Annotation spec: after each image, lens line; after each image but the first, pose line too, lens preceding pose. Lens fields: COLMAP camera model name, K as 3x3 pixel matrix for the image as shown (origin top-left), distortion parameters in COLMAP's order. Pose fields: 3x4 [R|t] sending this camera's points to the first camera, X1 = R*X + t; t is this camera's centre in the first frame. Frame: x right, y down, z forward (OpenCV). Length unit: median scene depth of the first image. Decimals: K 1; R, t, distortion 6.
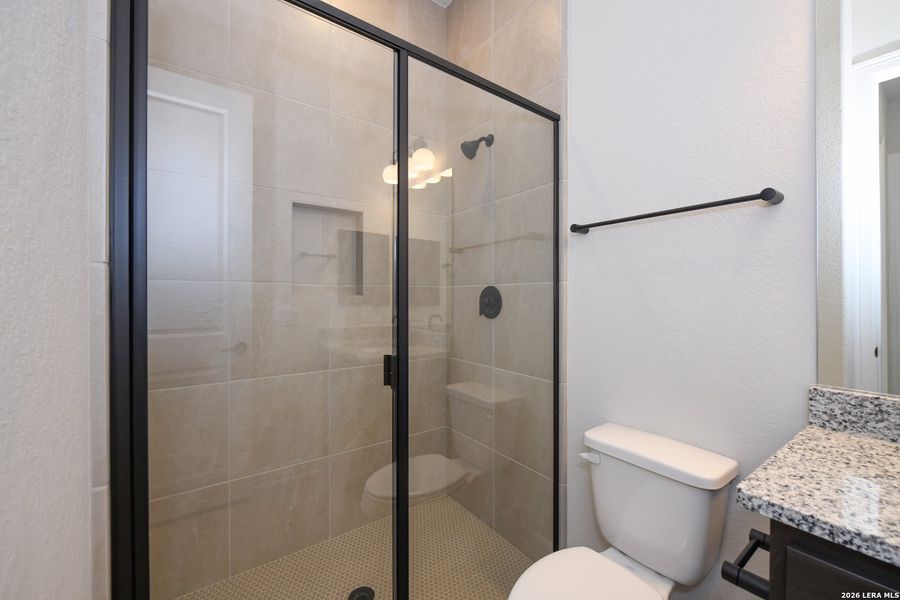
lens RADIAL K [[365.6, 0, 452.0], [0, 365.6, 298.4], [0, 0, 1]] dist [0.001689, -0.000263]
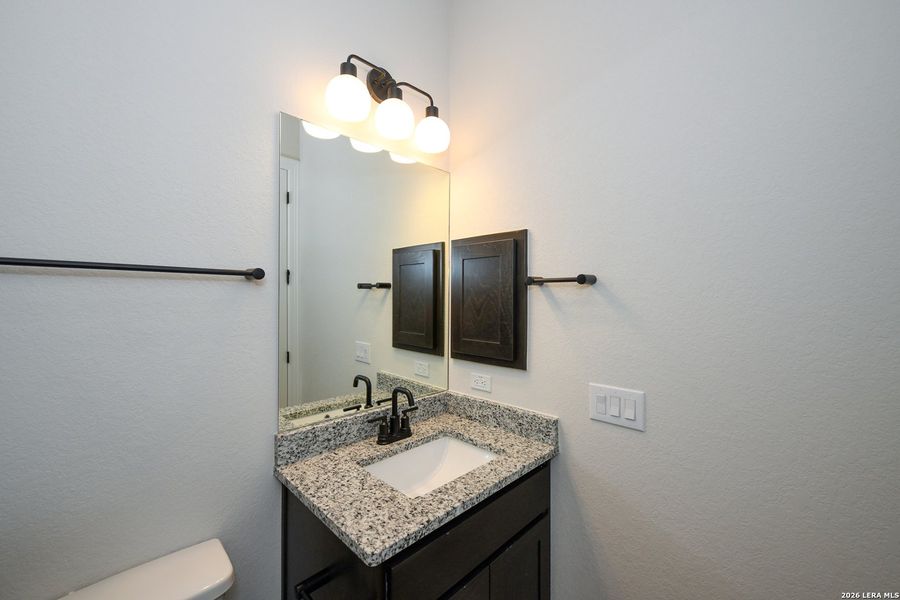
lens RADIAL K [[365.6, 0, 450.3], [0, 365.6, 298.6], [0, 0, 1]] dist [0.001689, -0.000263]
pose [[-0.157926, -0.014722, 0.987341, -0.390472], [-0.002113, 0.999892, 0.014571, -0.302859], [-0.987449, 0.000215, -0.157940, 0.821625]]
